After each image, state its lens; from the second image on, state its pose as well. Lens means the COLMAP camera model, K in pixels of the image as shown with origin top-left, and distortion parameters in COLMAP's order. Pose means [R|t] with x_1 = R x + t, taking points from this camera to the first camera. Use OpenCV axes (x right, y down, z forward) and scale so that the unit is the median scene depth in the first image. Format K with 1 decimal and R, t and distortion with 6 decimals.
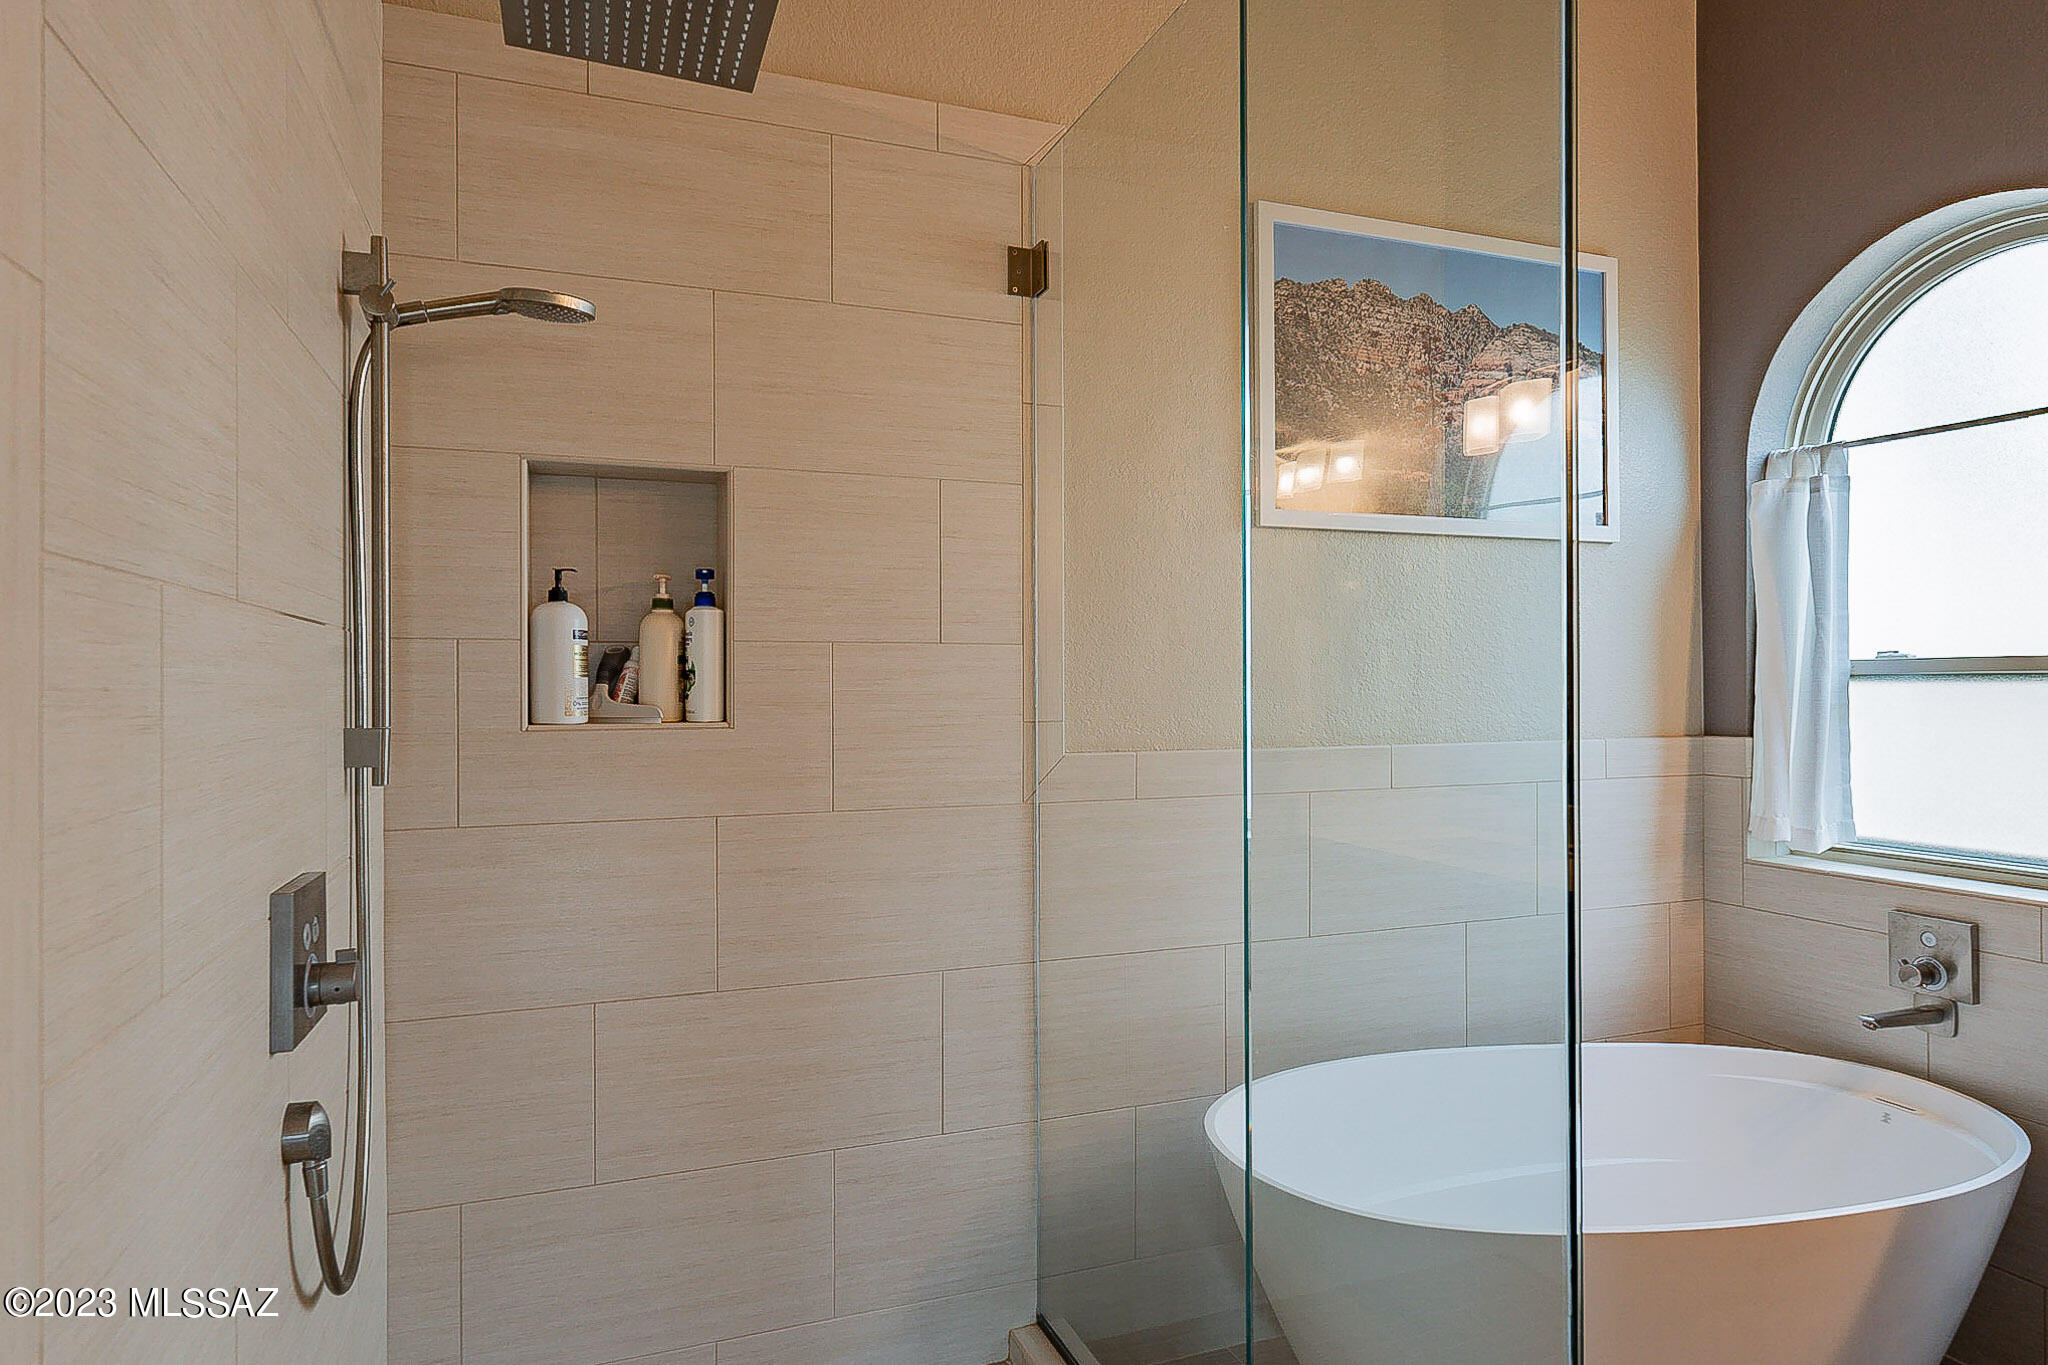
lens RADIAL K [[1155.9, 0, 1013.3], [0, 1155.9, 683.9], [0, 0, 1]] dist [0.008790, 0.002809]
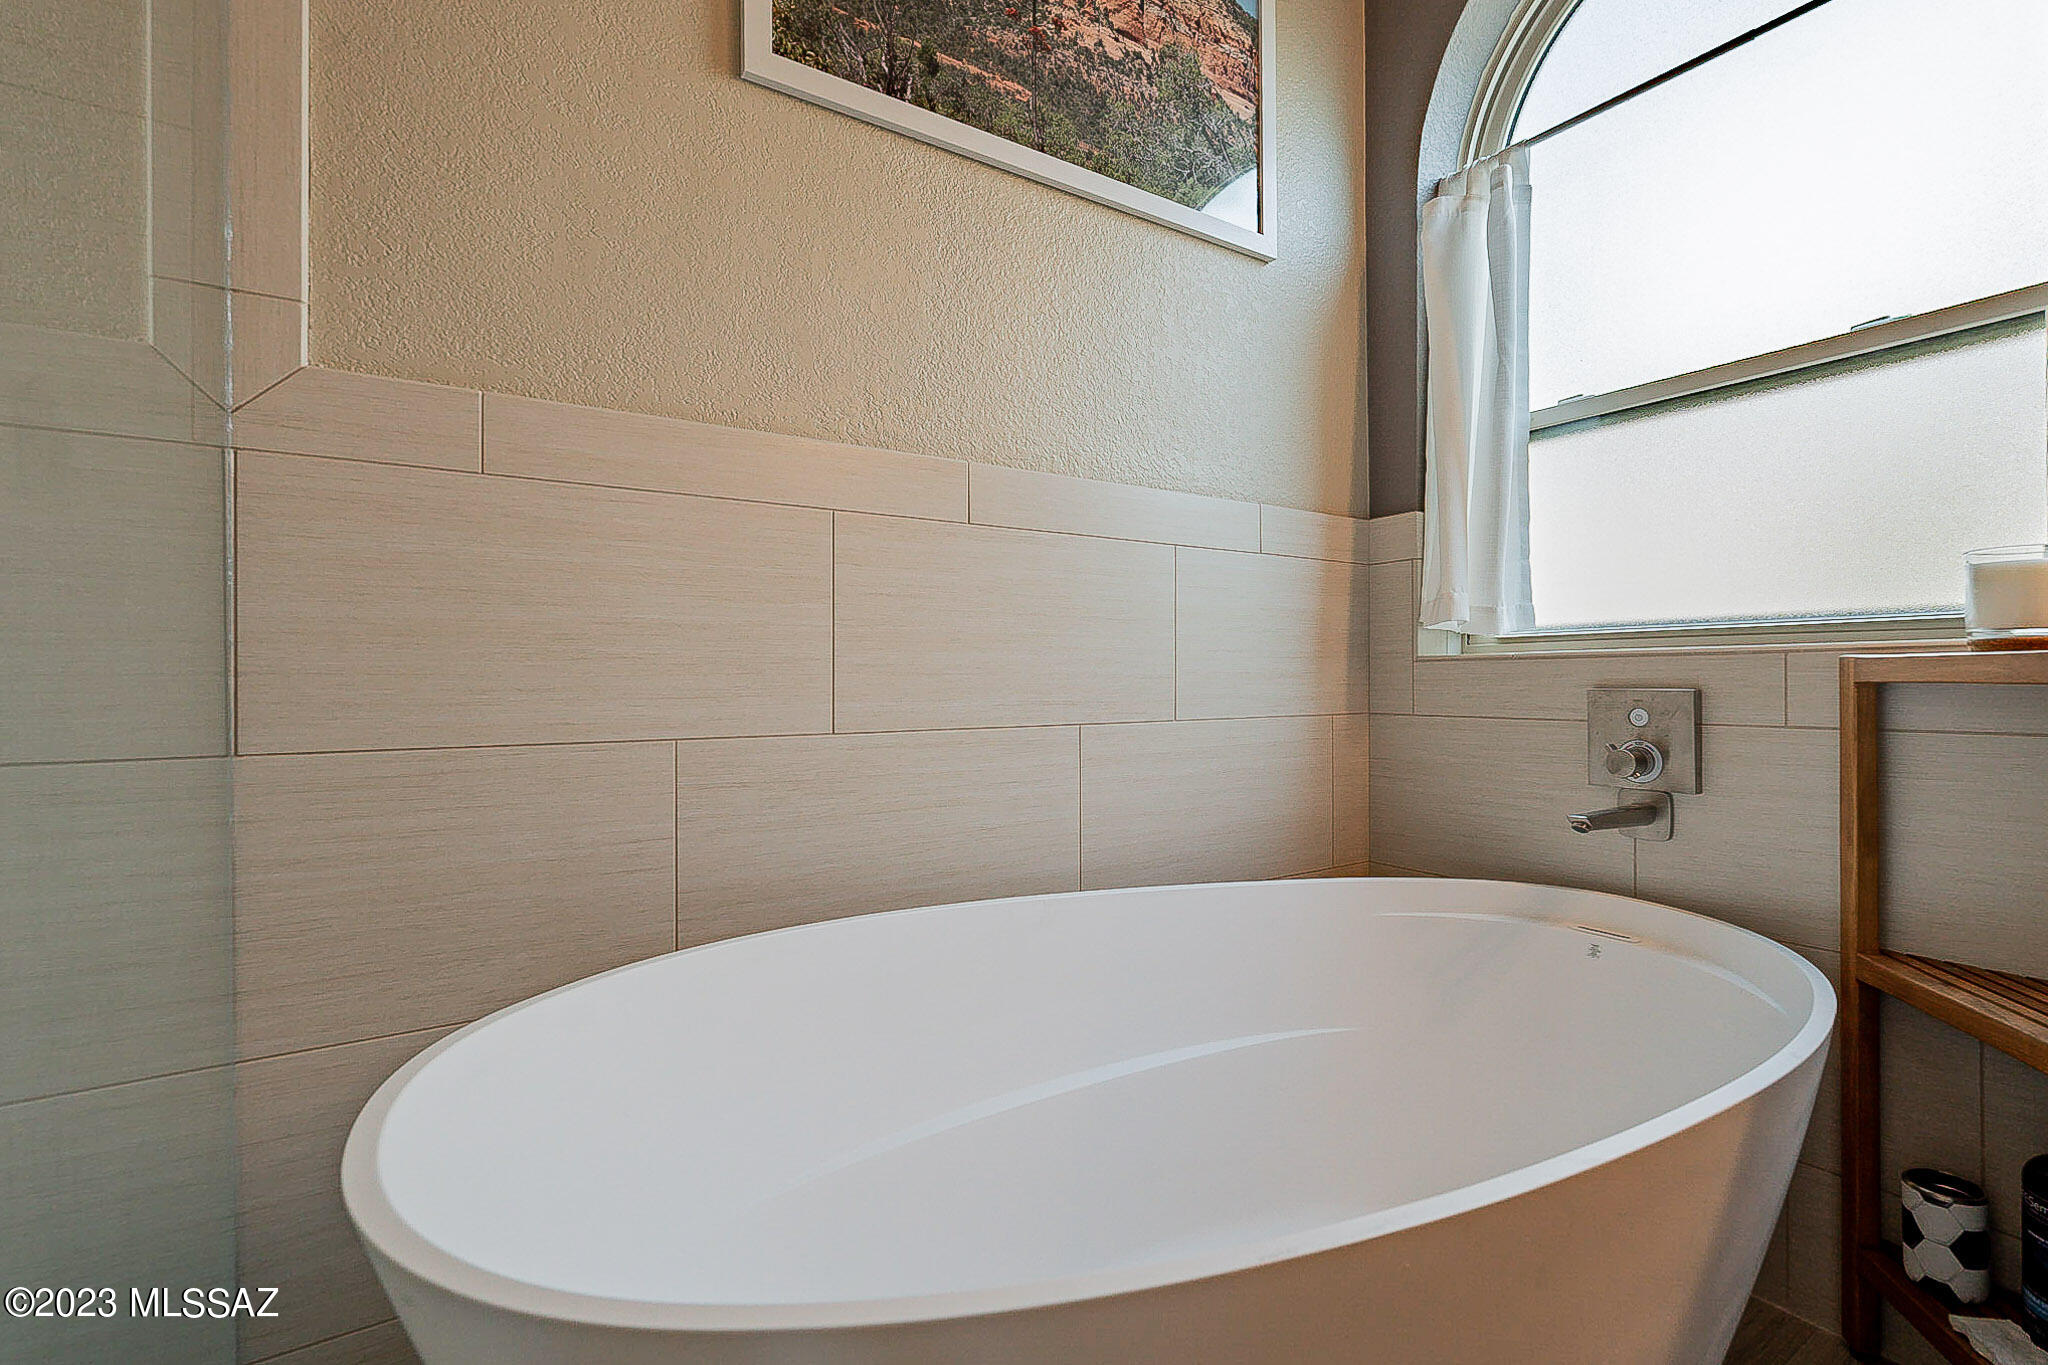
lens RADIAL K [[902.9, 0, 1033.4], [0, 902.9, 679.6], [0, 0, 1]] dist [-0.000085, -0.000243]
pose [[0.979054, 0.000659, 0.203598, 0.239137], [-0.001240, 0.999996, 0.002730, 0.170464], [-0.203595, -0.002925, 0.979051, 0.436822]]
